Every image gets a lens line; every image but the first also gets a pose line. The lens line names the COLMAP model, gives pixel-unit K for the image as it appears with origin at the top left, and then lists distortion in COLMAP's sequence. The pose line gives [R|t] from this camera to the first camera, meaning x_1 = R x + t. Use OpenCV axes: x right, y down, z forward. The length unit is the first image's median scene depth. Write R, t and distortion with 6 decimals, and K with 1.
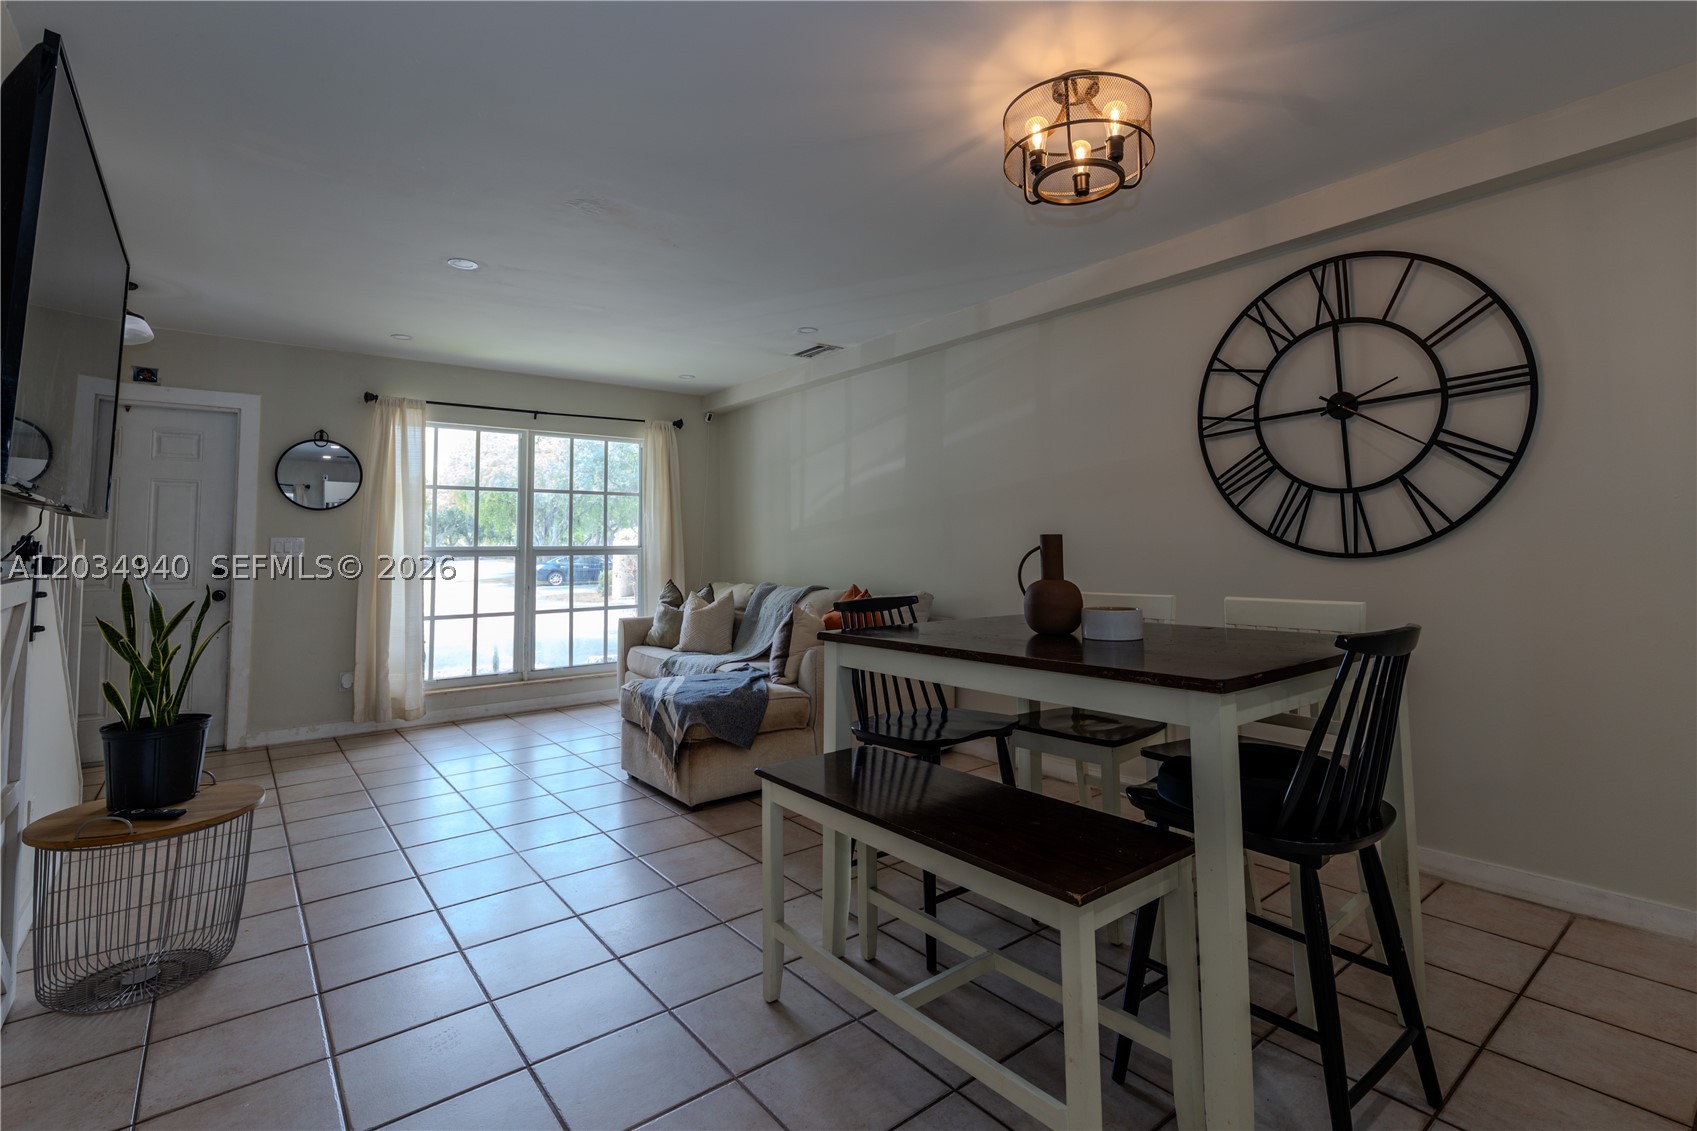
lens RADIAL K [[788.0, 0, 854.0], [0, 788.0, 556.8], [0, 0, 1]] dist [0.000837, 0.000676]
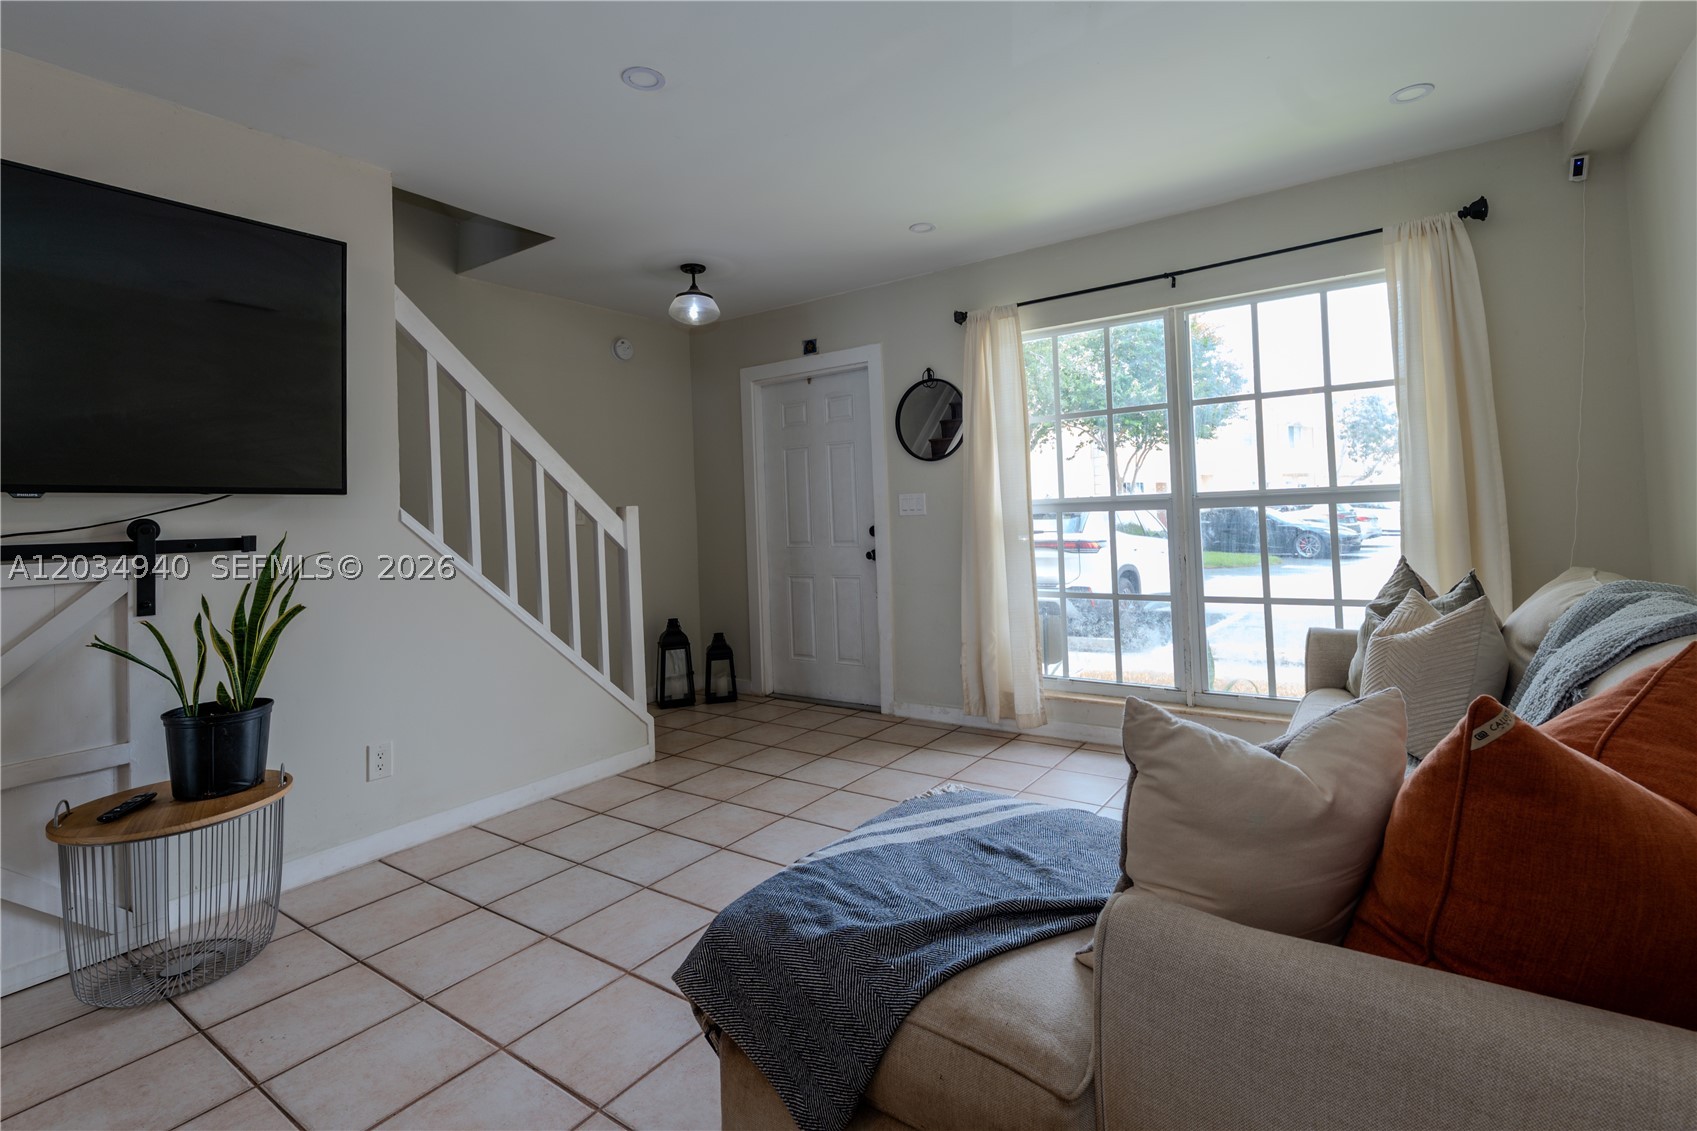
lens RADIAL K [[788.0, 0, 900.0], [0, 788.0, 492.0], [0, 0, 1]] dist [0.000837, 0.000676]
pose [[0.305352, -0.028237, -0.951821, 0.198768], [0.026094, 0.999433, -0.021279, -0.010924], [0.951882, -0.018339, 0.305915, 1.045299]]
